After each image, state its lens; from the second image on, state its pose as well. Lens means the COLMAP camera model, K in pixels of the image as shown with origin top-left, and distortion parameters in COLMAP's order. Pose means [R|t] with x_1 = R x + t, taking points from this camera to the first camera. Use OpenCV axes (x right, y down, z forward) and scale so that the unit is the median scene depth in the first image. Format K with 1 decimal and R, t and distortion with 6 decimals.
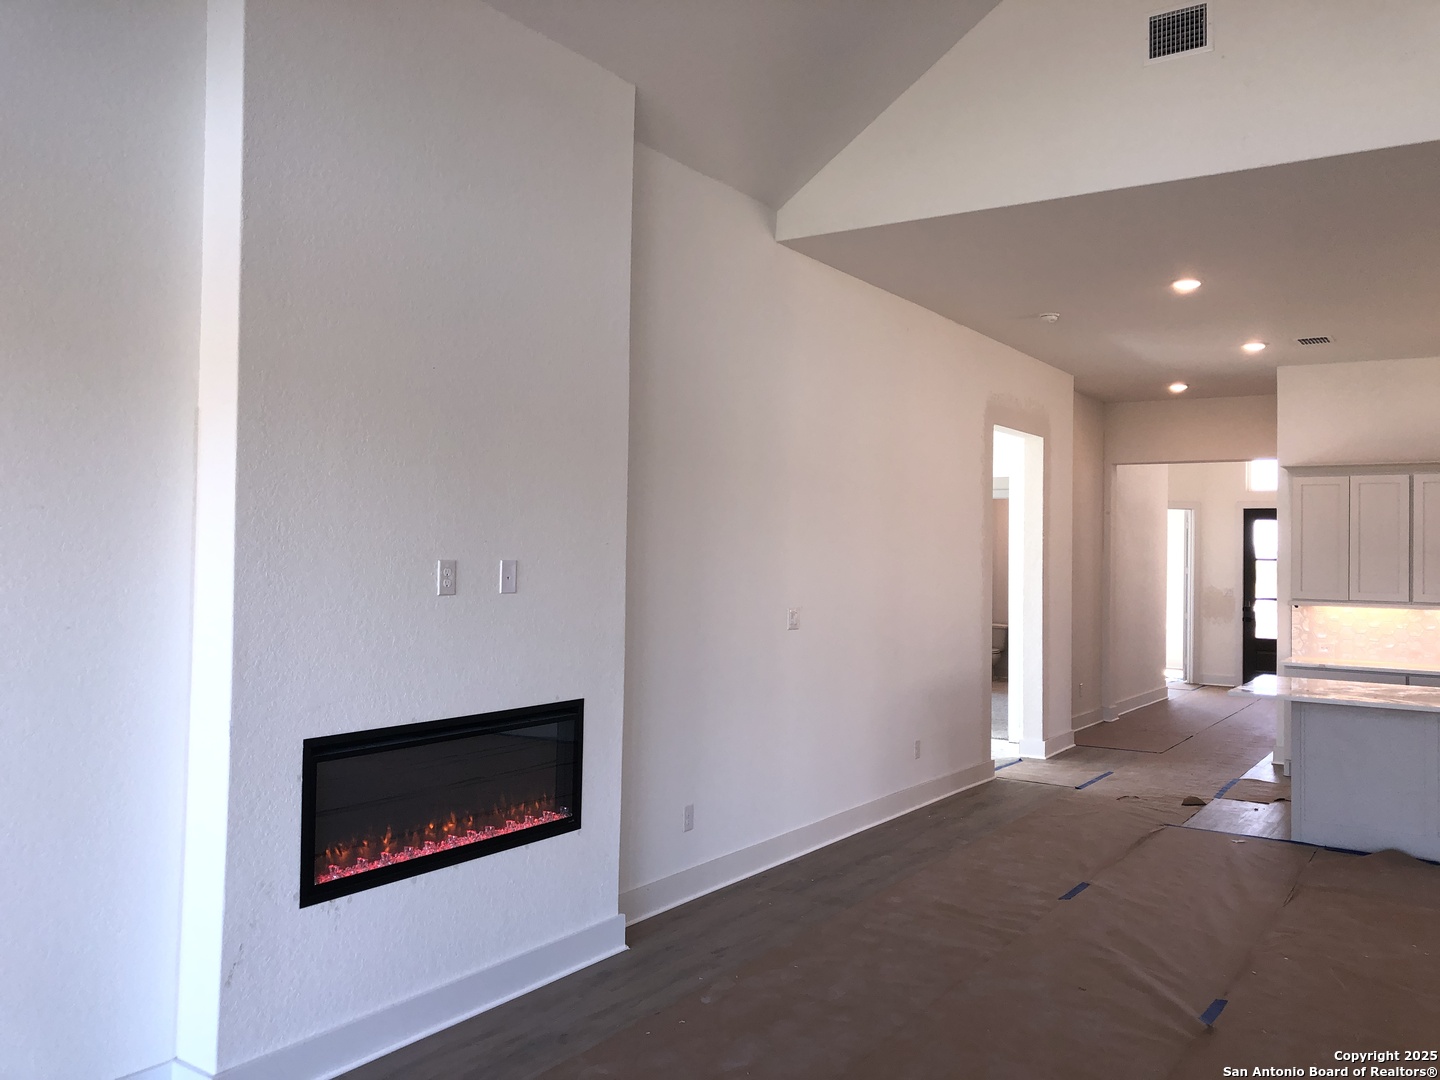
lens RADIAL K [[1192.4, 0, 718.0], [0, 1192.4, 525.9], [0, 0, 1]] dist [0.043624, -0.035484]
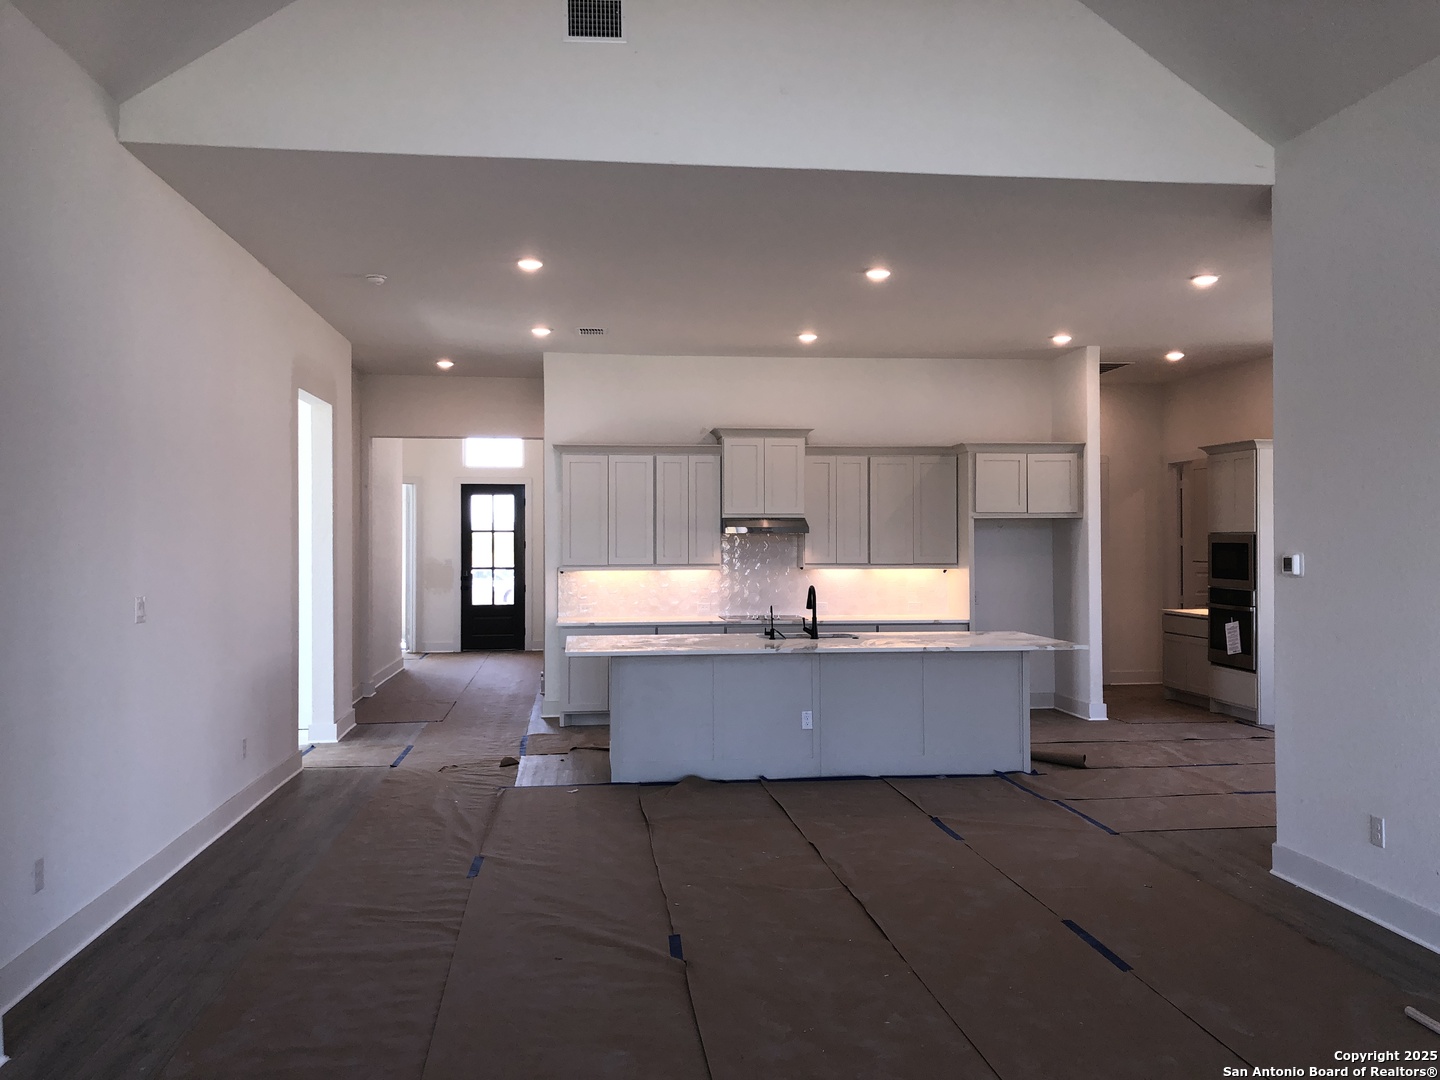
lens RADIAL K [[1192.4, 0, 717.0], [0, 1192.4, 543.0], [0, 0, 1]] dist [0.043624, -0.035484]
pose [[0.757908, -0.022146, 0.651985, -0.131261], [-0.001594, 0.999358, 0.035798, 0.000655], [-0.652359, -0.028171, 0.757386, 0.087273]]
